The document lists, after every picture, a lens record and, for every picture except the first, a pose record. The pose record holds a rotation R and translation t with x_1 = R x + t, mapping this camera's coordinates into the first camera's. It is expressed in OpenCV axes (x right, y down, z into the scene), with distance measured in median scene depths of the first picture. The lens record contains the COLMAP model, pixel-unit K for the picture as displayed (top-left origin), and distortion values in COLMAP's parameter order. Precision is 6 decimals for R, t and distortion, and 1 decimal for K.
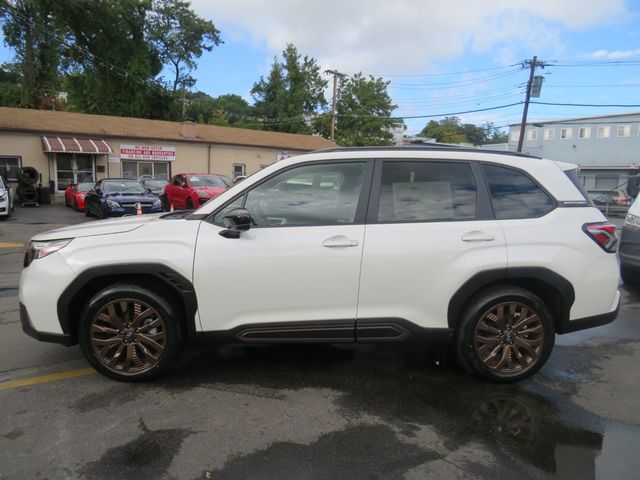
lens RADIAL K [[485.8, 0, 318.8], [0, 485.8, 237.9], [0, 0, 1]] dist [-0.035049, 0.011747]
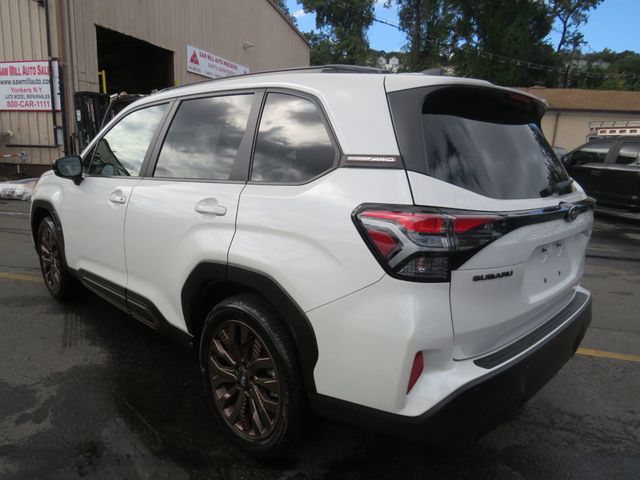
lens RADIAL K [[485.8, 0, 318.5], [0, 485.8, 243.7], [0, 0, 1]] dist [-0.035049, 0.011747]
pose [[0.652031, 0.157339, -0.741688, 0.154711], [-0.113348, 0.987466, 0.109831, -0.006990], [0.749672, 0.012455, 0.661692, 0.116722]]
